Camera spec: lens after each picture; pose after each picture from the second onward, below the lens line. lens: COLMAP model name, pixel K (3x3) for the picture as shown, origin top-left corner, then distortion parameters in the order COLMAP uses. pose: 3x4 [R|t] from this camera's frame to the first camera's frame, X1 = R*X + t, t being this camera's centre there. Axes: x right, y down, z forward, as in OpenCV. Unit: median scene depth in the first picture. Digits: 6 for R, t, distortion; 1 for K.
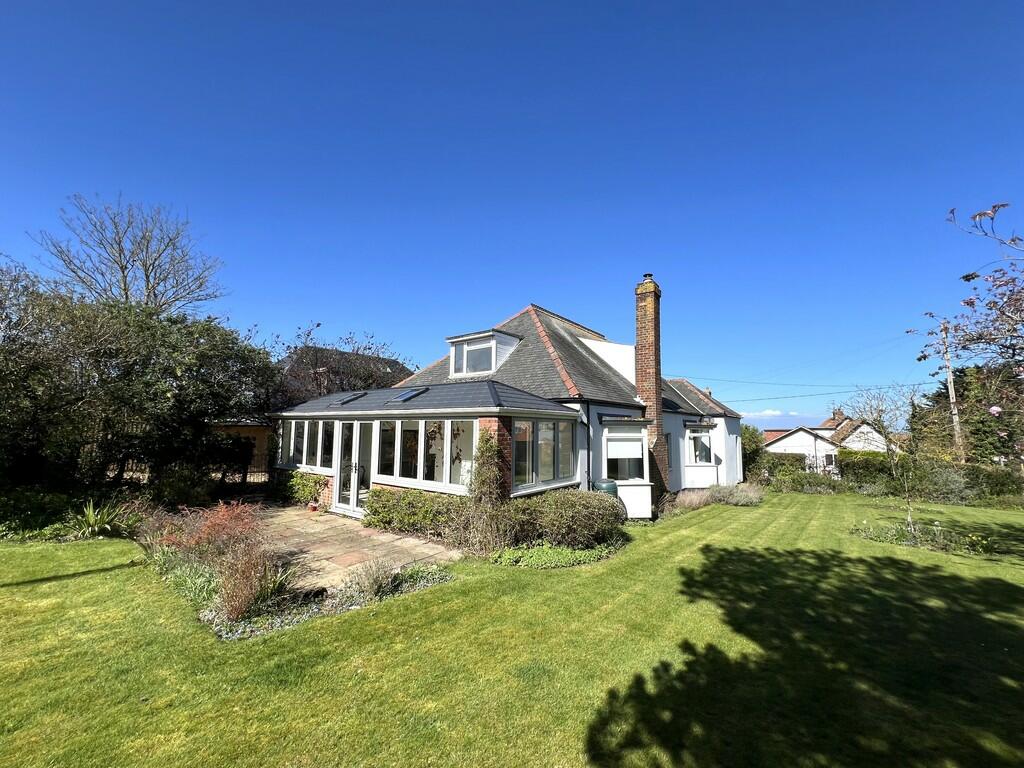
lens RADIAL K [[411.8, 0, 515.8], [0, 411.8, 383.9], [0, 0, 1]] dist [0.012715, -0.004645]
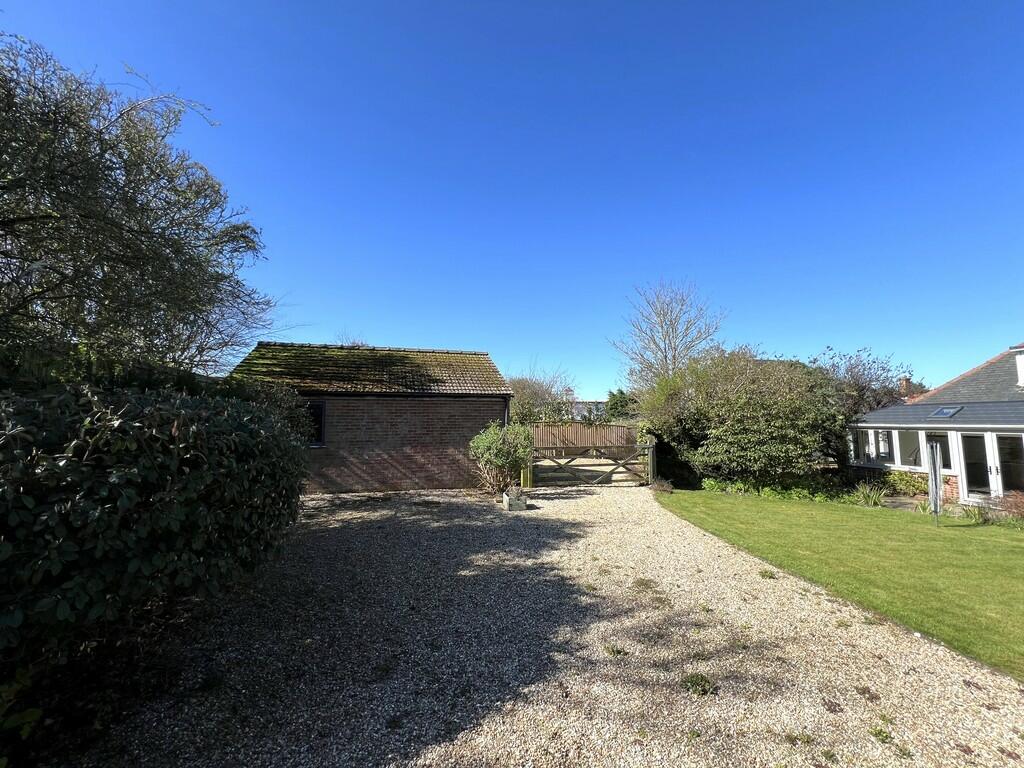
lens RADIAL K [[409.0, 0, 512.0], [0, 409.0, 384.0], [0, 0, 1]] dist [-0.000612, 0.000225]
pose [[0.799312, -0.071095, -0.596696, -0.820264], [0.076444, 0.996939, -0.016382, -0.145284], [0.596034, -0.032520, 0.802300, -0.837574]]
